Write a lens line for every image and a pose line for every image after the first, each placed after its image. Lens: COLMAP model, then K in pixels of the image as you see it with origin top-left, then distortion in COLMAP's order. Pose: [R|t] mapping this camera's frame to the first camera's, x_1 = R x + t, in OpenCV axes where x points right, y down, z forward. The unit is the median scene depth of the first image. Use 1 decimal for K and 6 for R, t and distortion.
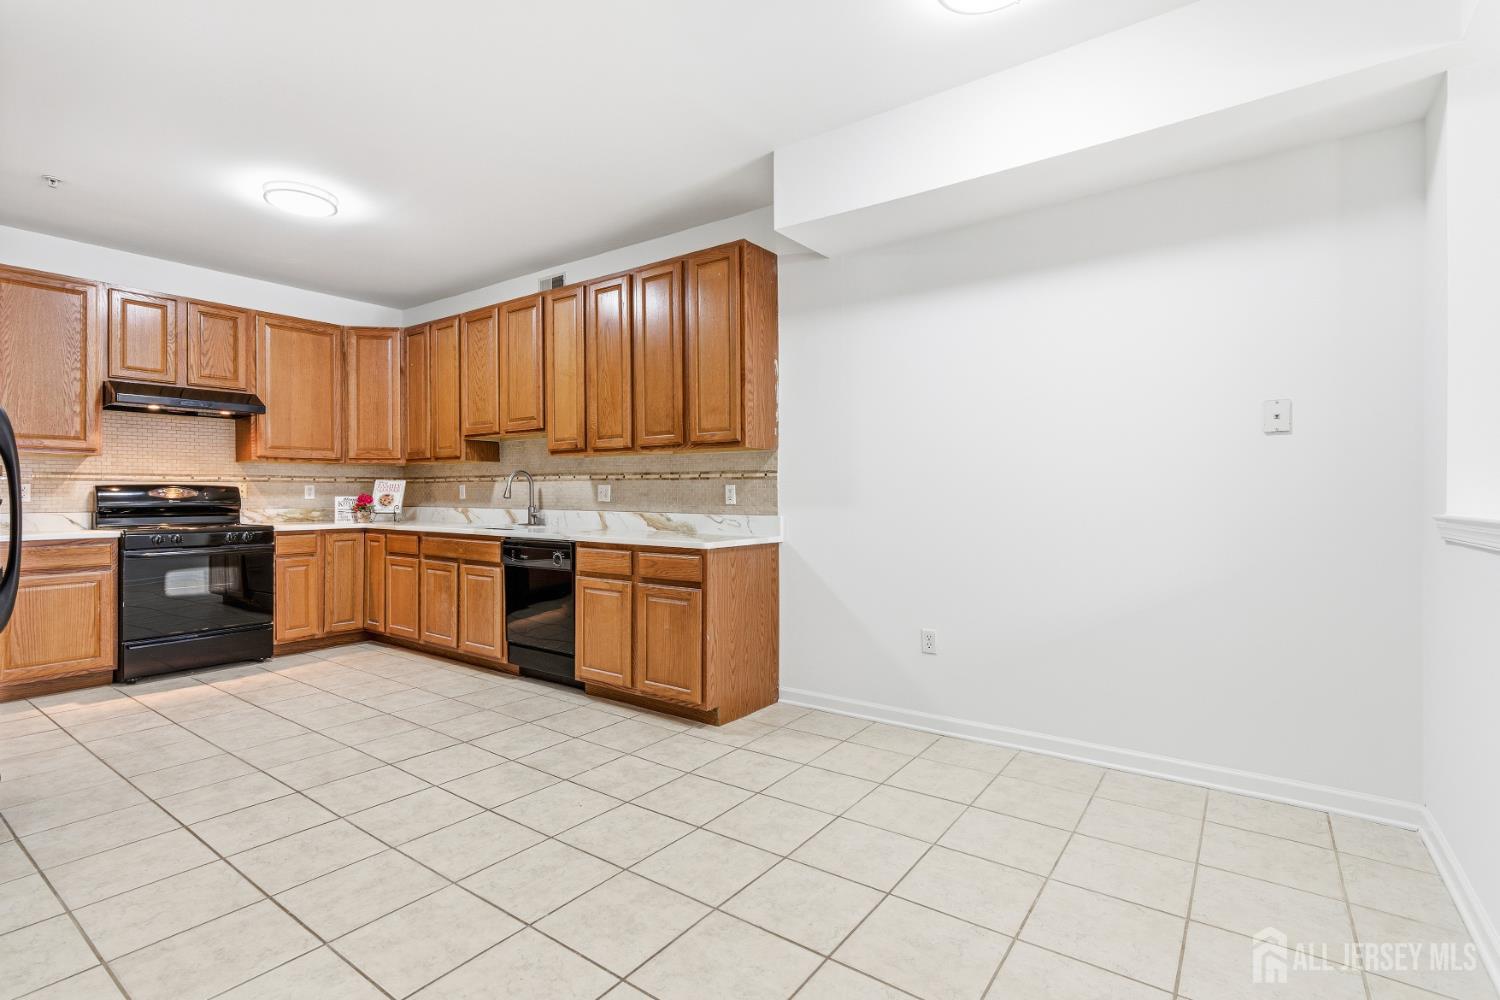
lens RADIAL K [[700.9, 0, 800.0], [0, 700.9, 491.6], [0, 0, 1]] dist [-0.000198, 0.000271]
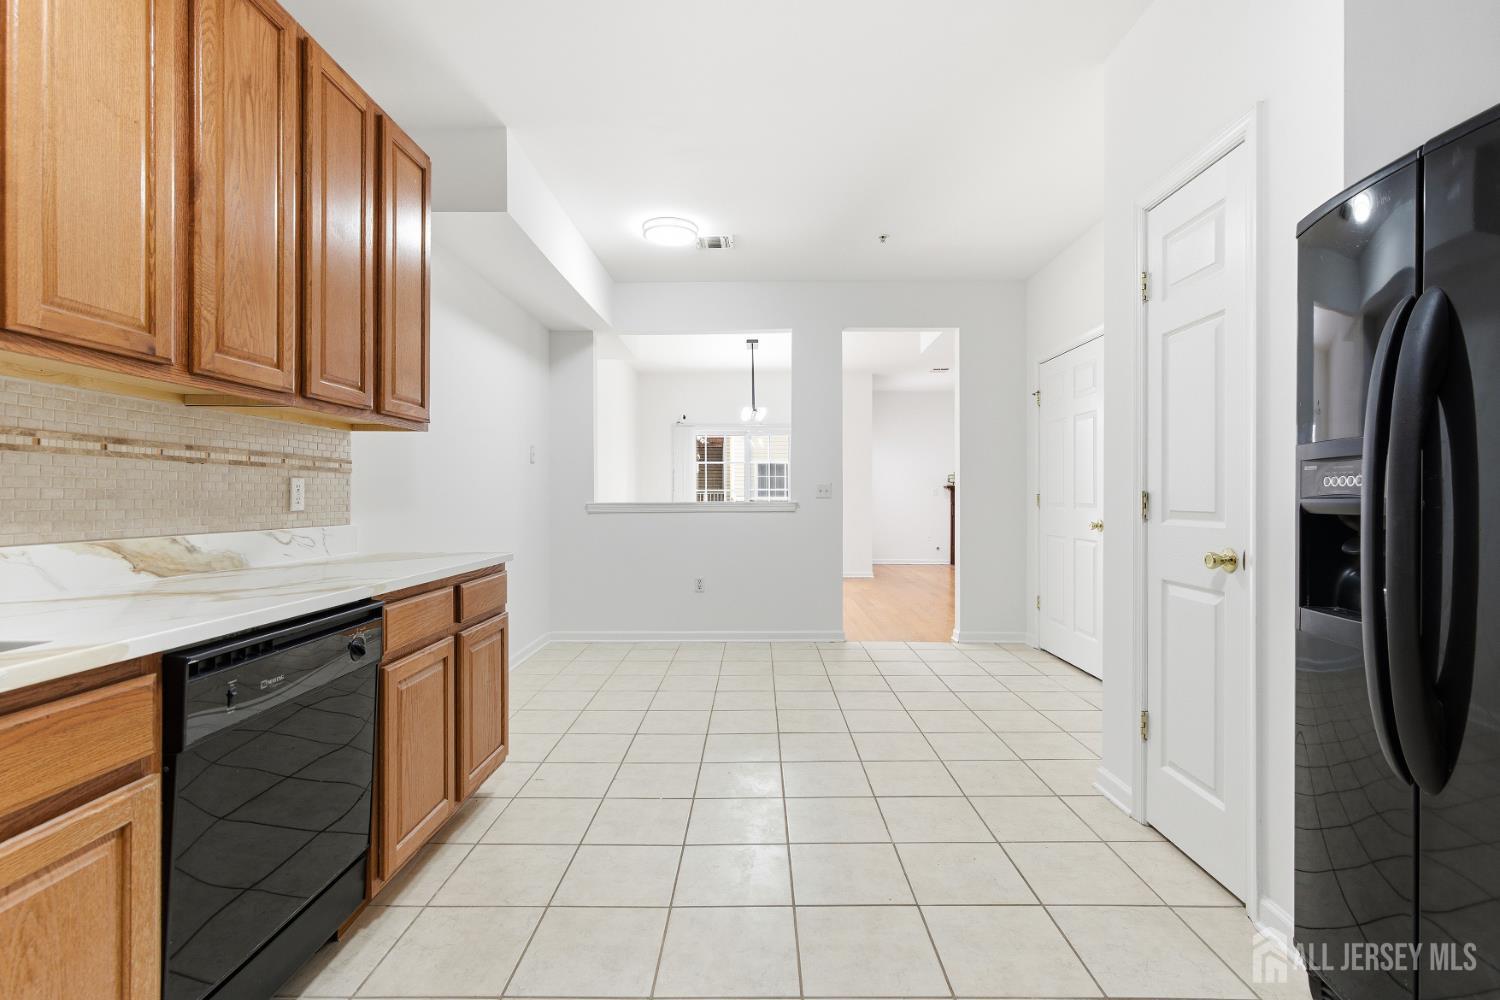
lens RADIAL K [[672.3, 0, 724.8], [0, 672.3, 494.4], [0, 0, 1]] dist [-0.000348, 0.000113]
pose [[-0.506122, 0.002189, 0.862459, -0.691141], [-0.002424, 0.999989, -0.003961, 0.004906], [-0.862458, -0.004095, -0.506111, 0.867181]]
